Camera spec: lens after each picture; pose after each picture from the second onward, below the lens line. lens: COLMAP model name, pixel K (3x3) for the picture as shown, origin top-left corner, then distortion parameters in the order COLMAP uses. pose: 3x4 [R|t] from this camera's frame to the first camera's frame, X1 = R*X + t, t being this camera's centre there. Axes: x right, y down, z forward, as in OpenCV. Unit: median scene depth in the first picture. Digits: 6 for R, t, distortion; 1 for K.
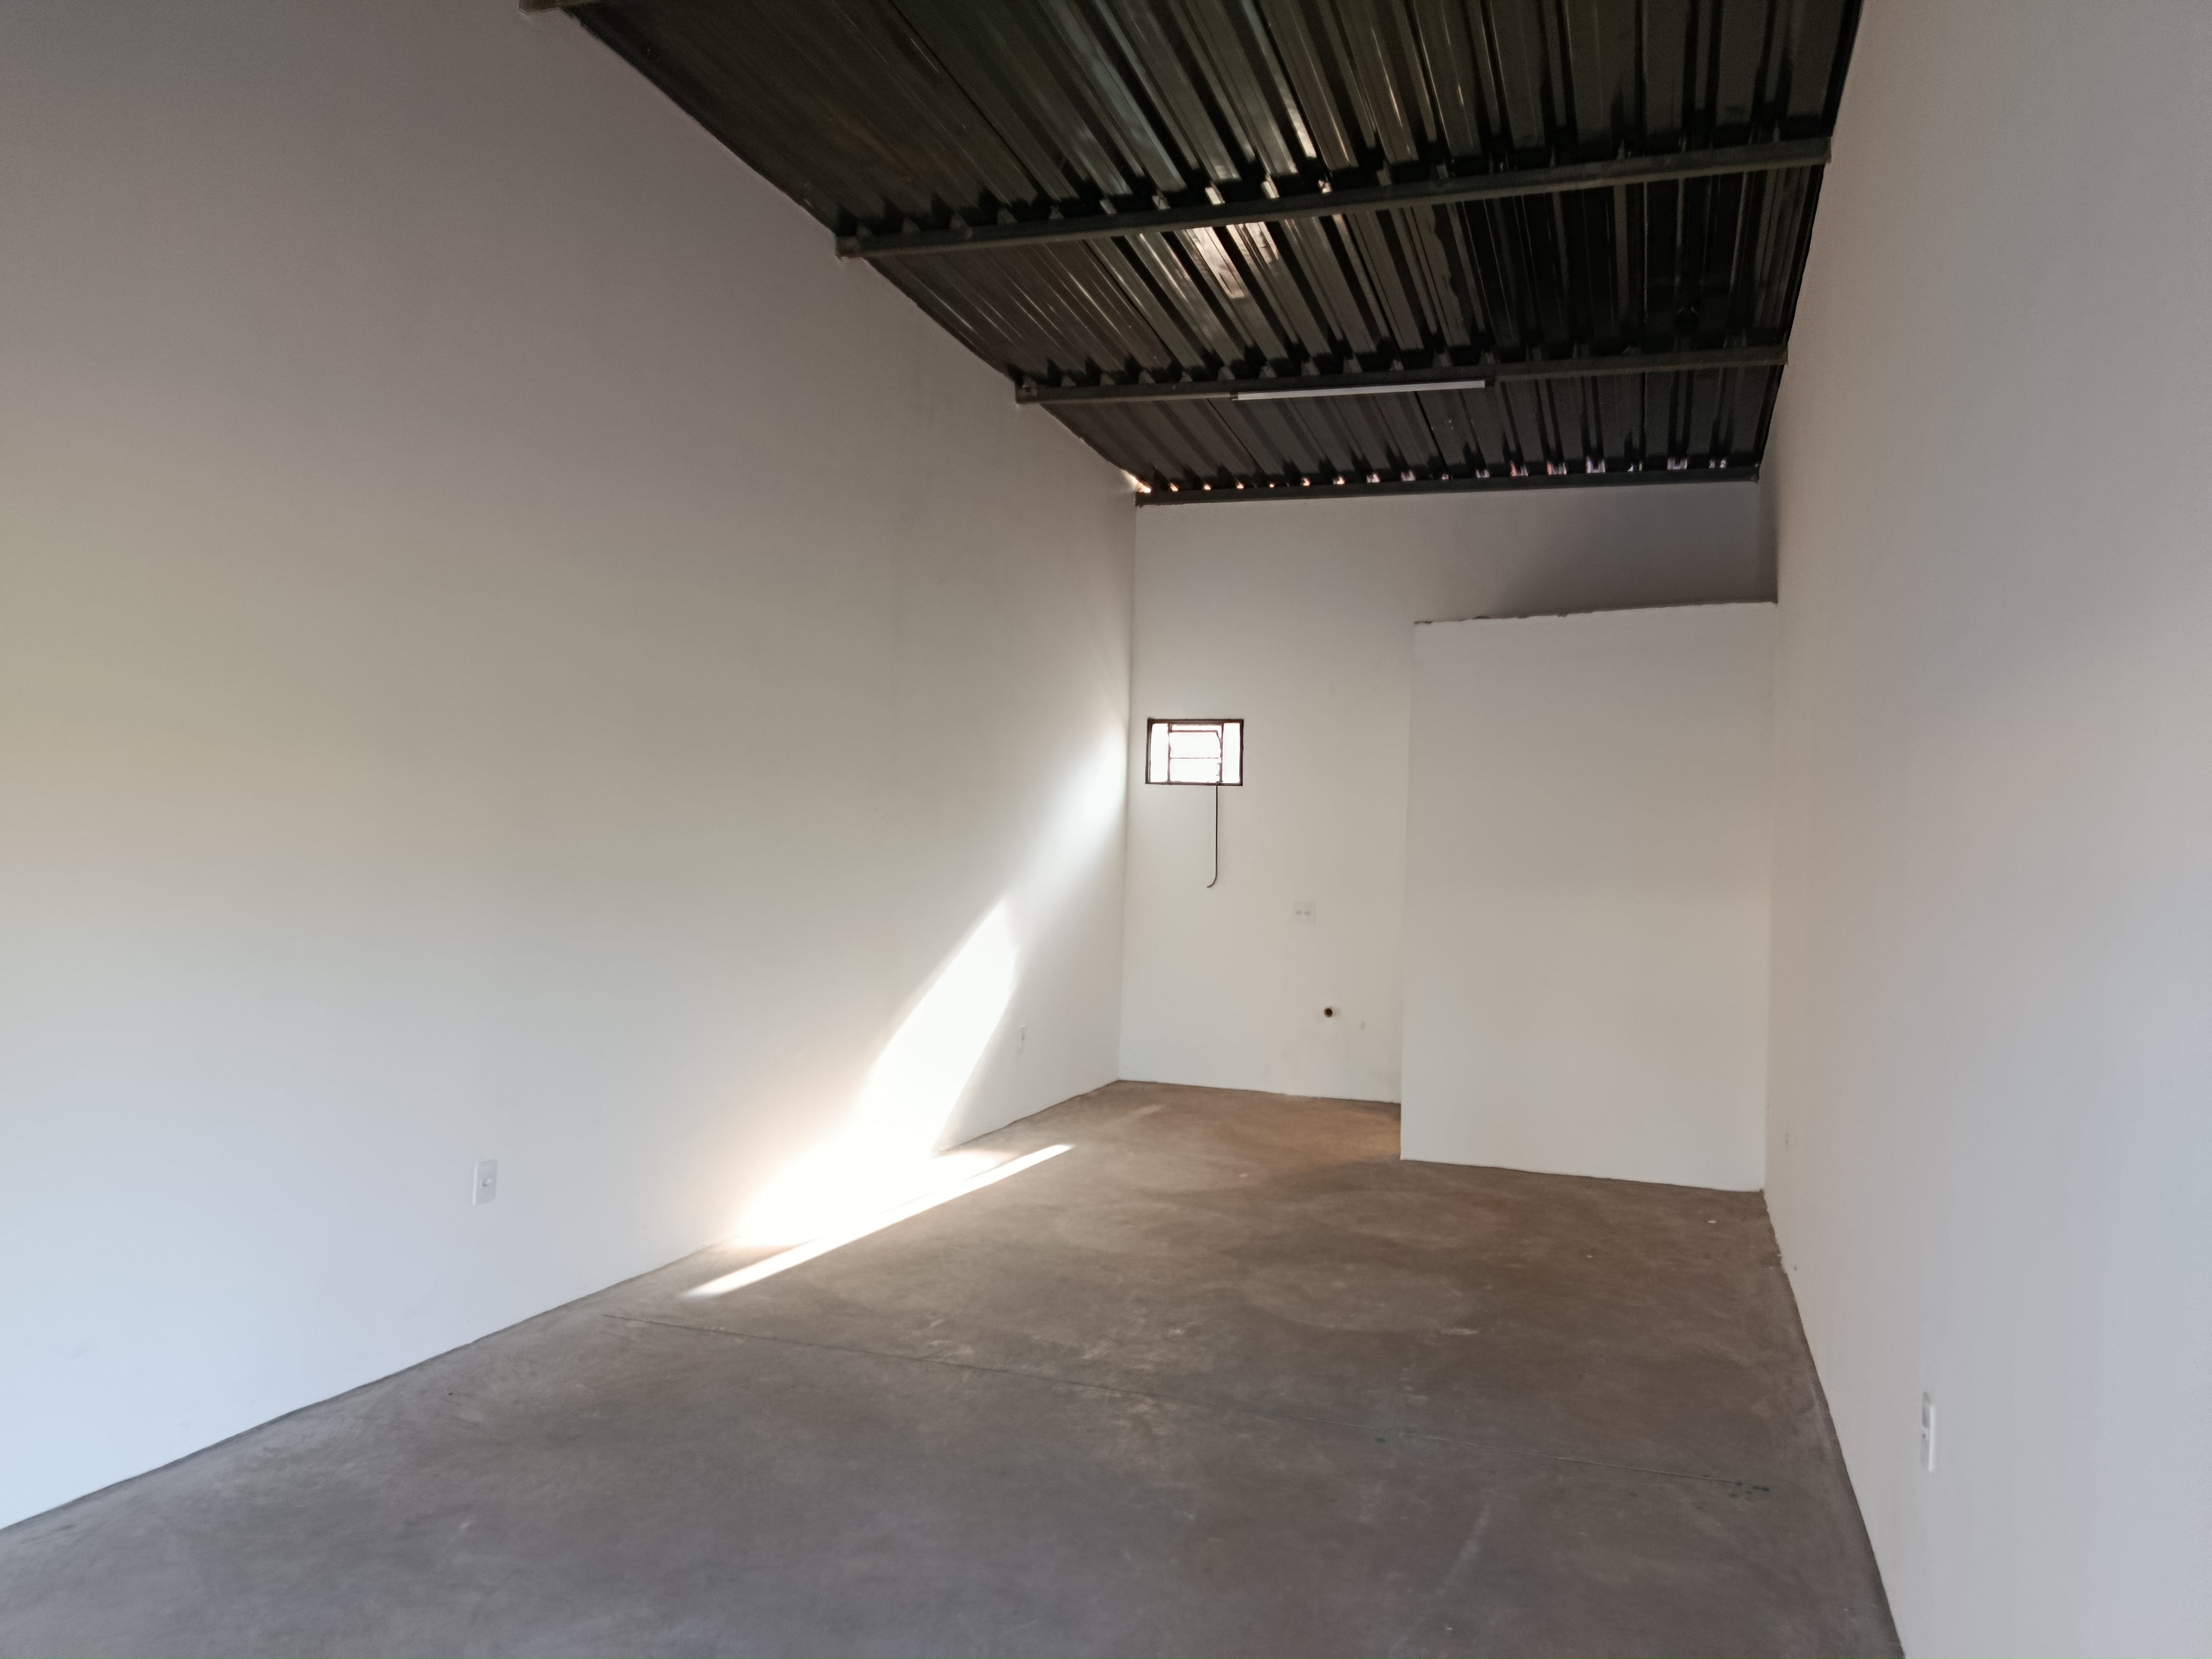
lens RADIAL K [[1530.3, 0, 1089.0], [0, 1530.3, 835.8], [0, 0, 1]] dist [0.002311, -0.004791]
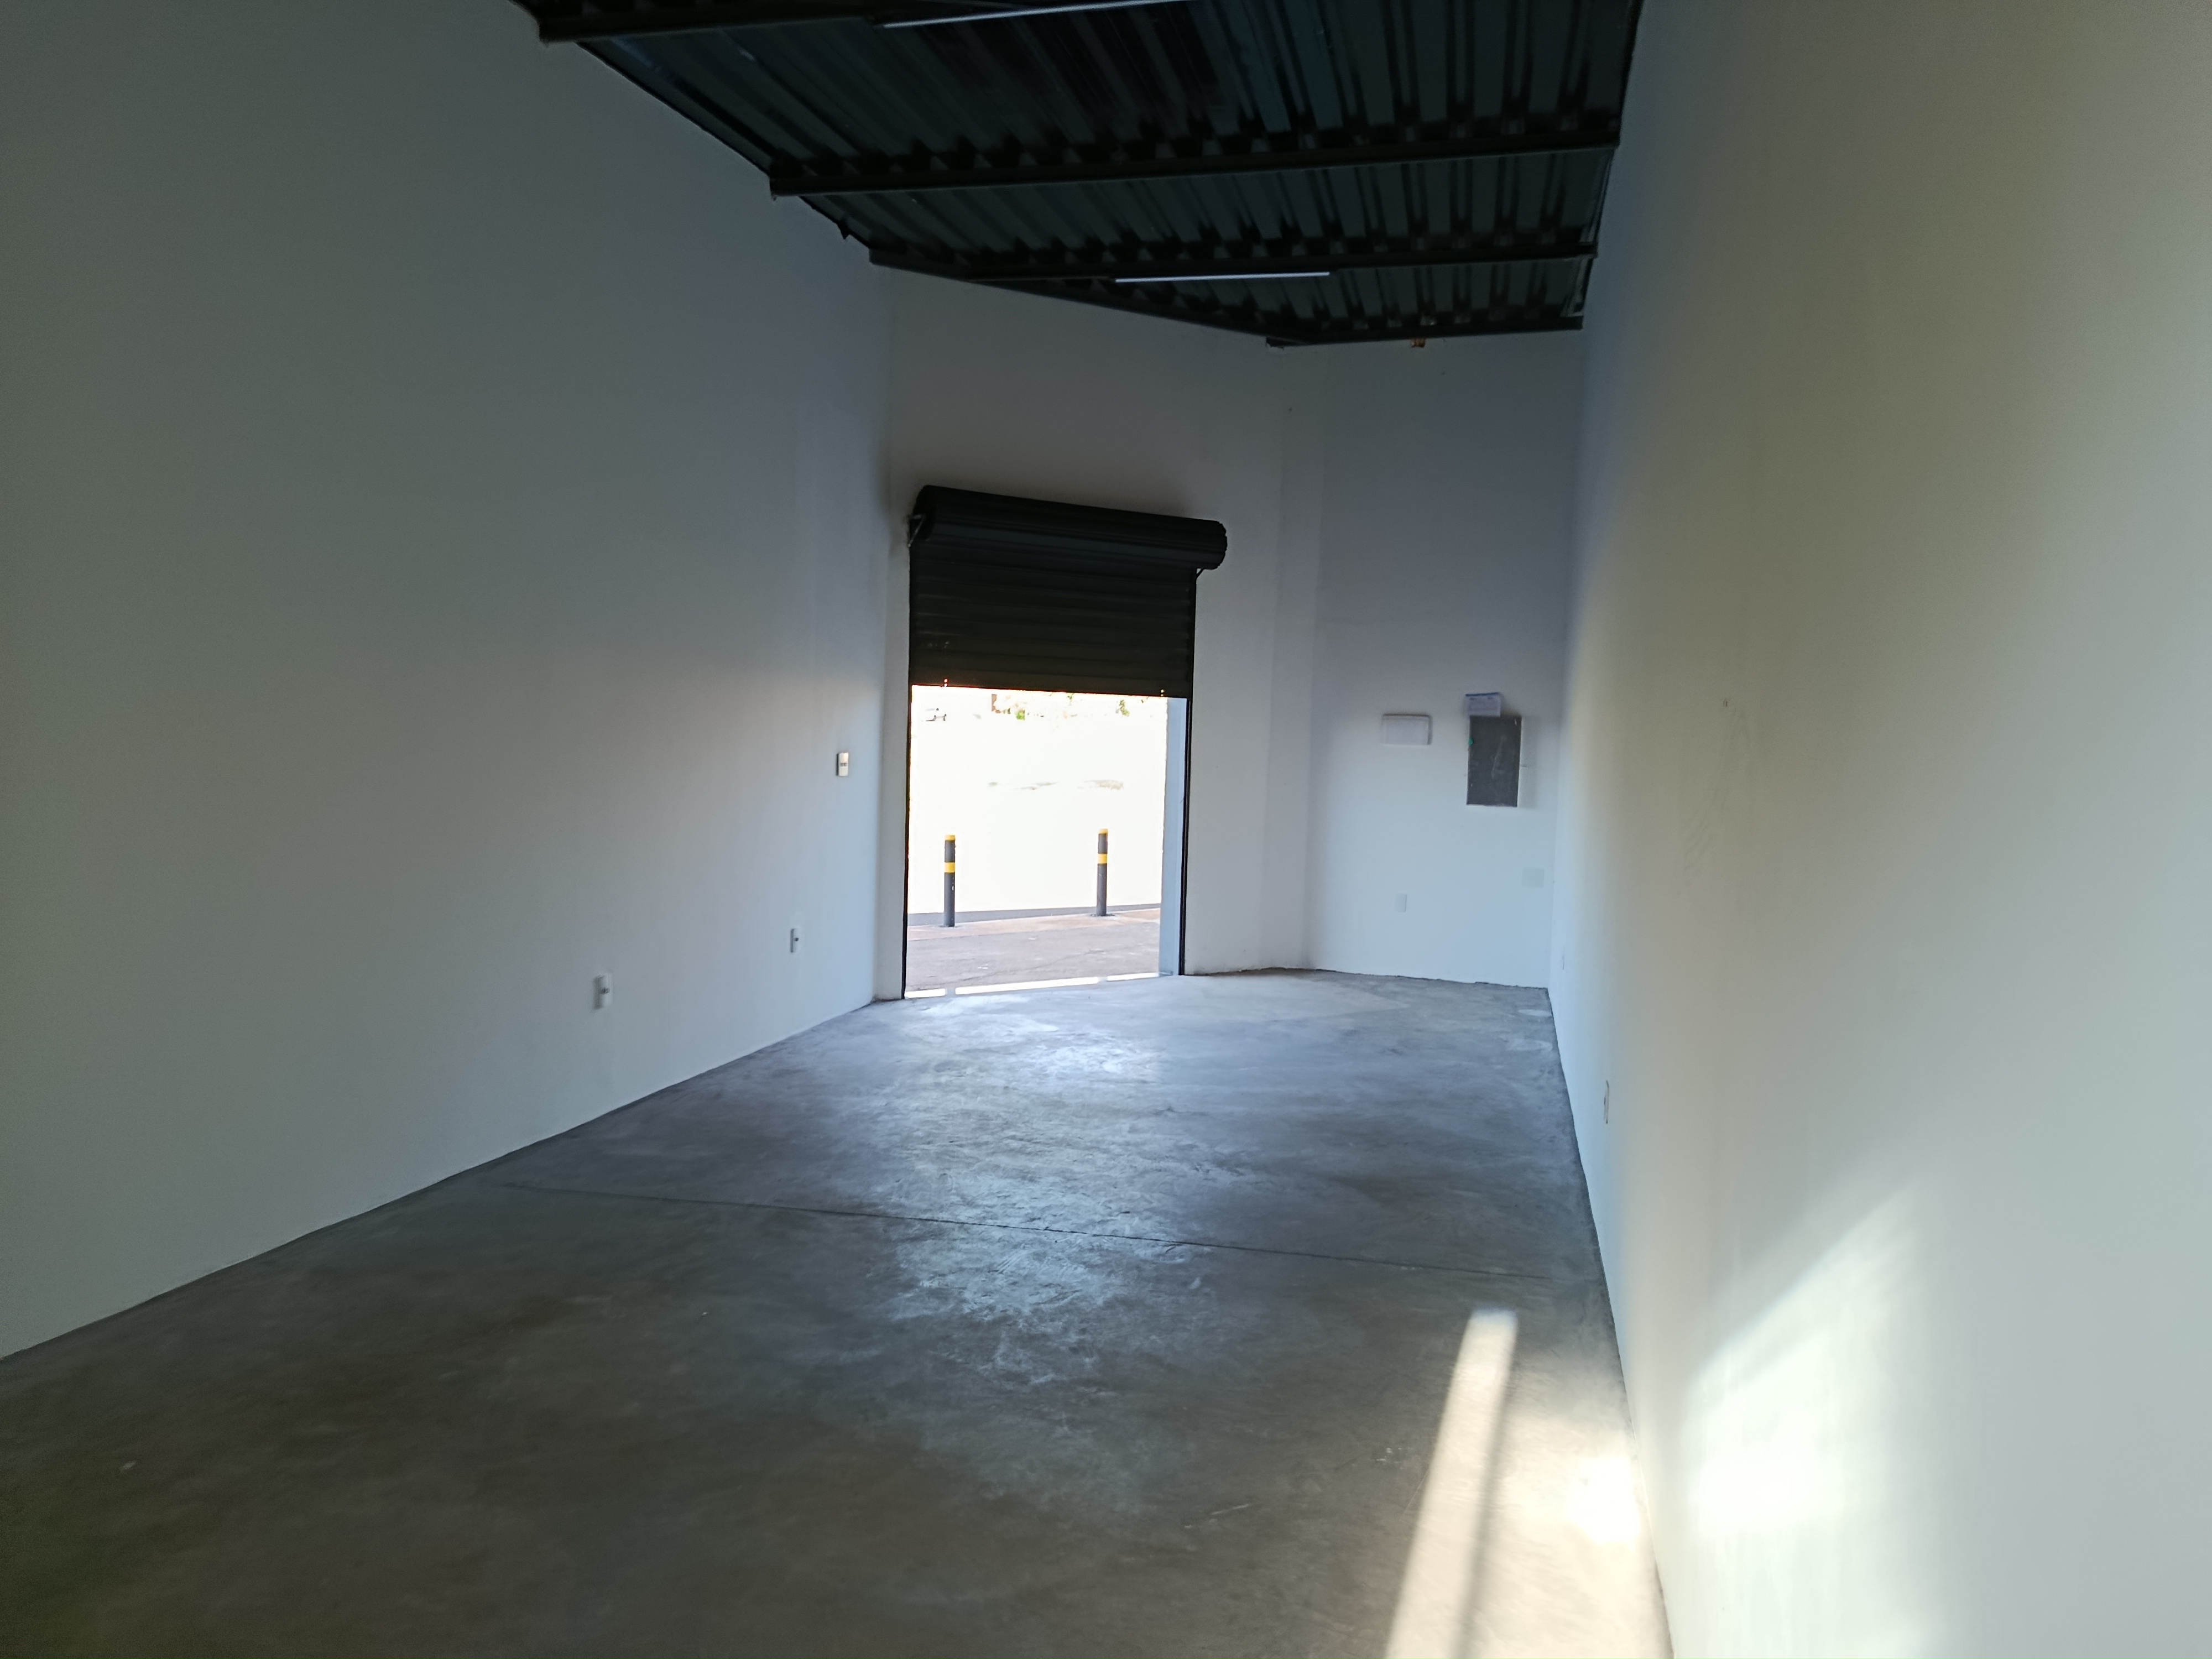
lens RADIAL K [[1526.7, 0, 1098.8], [0, 1526.7, 827.3], [0, 0, 1]] dist [0.128523, -0.242338]
pose [[-0.991002, -0.051444, -0.123567, 0.053064], [-0.058296, 0.996918, 0.052495, 0.004164], [0.120486, 0.059226, -0.990947, 1.216866]]
